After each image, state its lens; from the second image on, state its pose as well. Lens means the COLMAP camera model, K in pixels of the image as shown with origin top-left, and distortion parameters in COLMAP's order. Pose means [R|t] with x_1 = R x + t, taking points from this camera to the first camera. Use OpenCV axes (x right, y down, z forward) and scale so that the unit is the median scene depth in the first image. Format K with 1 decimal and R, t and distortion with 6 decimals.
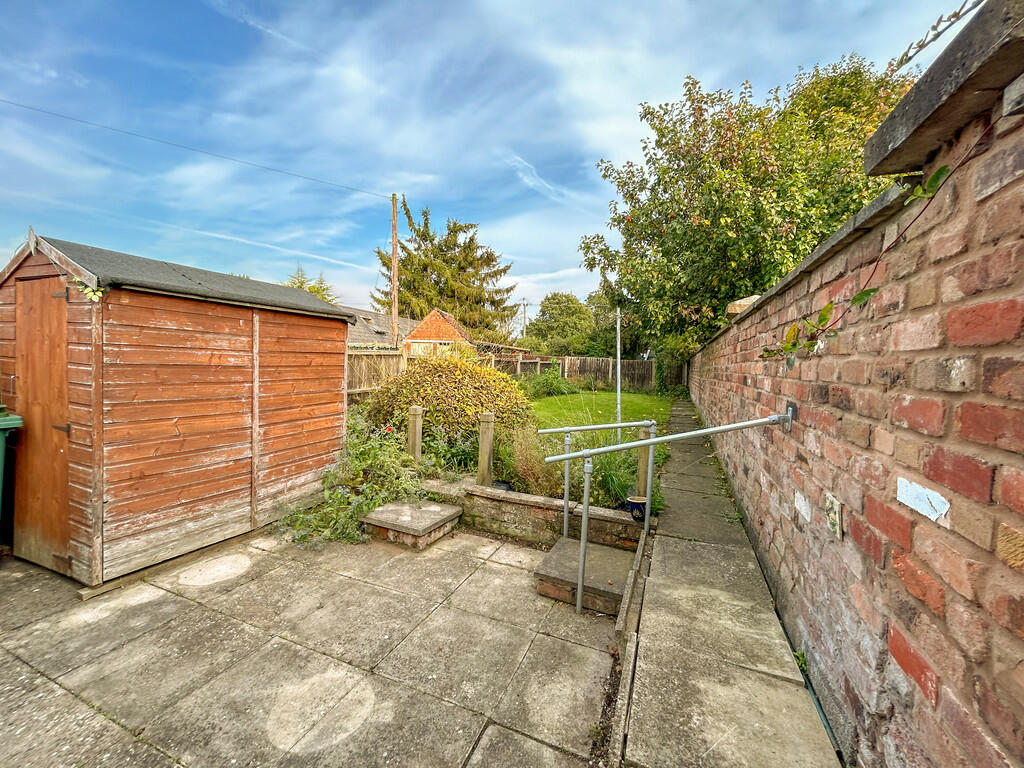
lens RADIAL K [[439.3, 0, 508.2], [0, 439.3, 380.6], [0, 0, 1]] dist [0.000154, 0.000229]
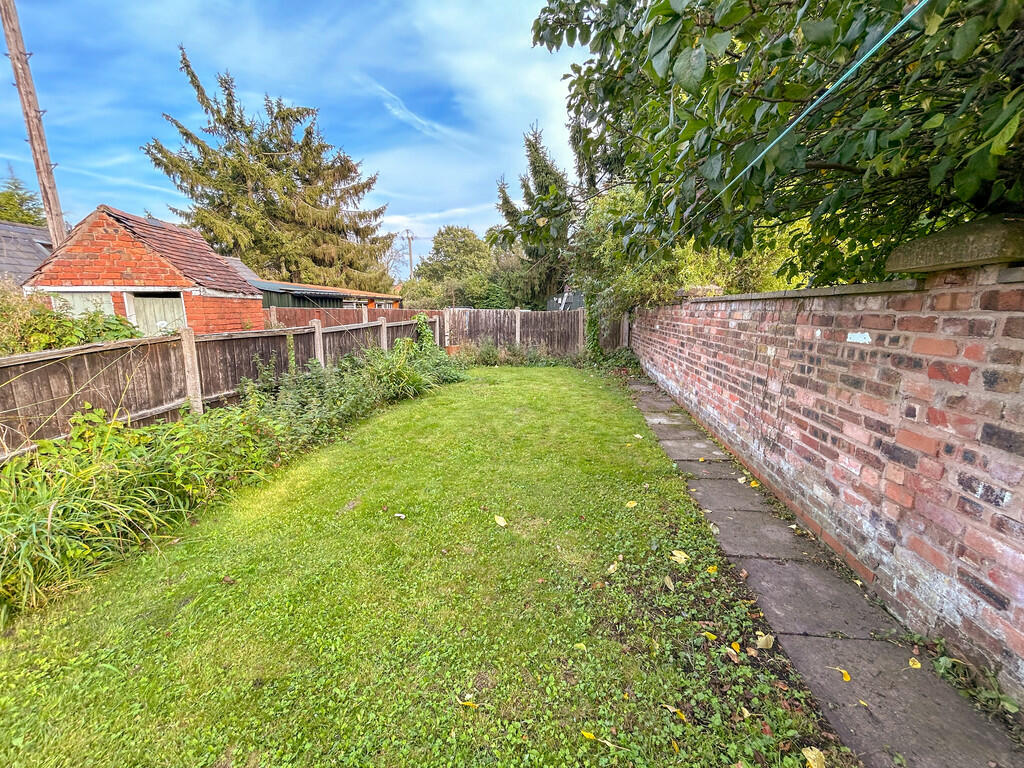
lens RADIAL K [[439.3, 0, 508.2], [0, 439.3, 380.6], [0, 0, 1]] dist [0.000154, 0.000229]
pose [[0.976344, -0.063794, 0.206596, 0.049140], [0.036922, 0.990641, 0.131407, -0.019570], [-0.213045, -0.120671, 0.969562, 0.223189]]
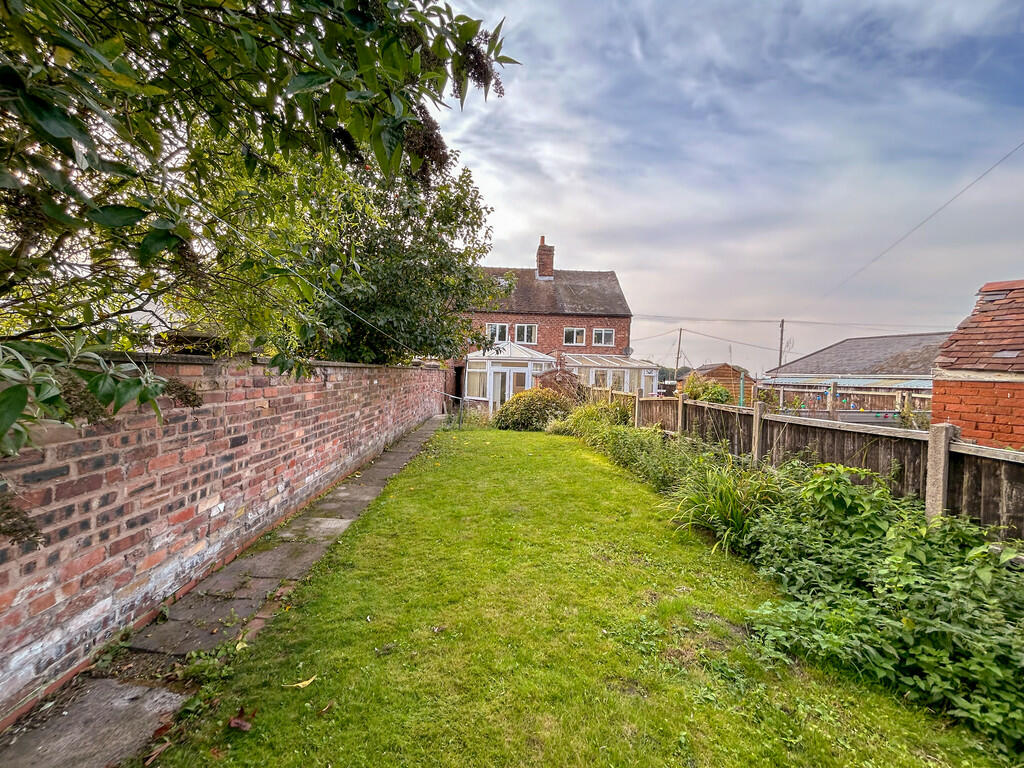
lens RADIAL K [[439.3, 0, 508.2], [0, 439.3, 380.6], [0, 0, 1]] dist [0.000154, 0.000229]
pose [[-0.909423, -0.049047, -0.412970, 0.244537], [-0.071706, 0.996642, 0.039539, -0.038158], [0.409644, 0.065571, -0.909886, 0.774252]]
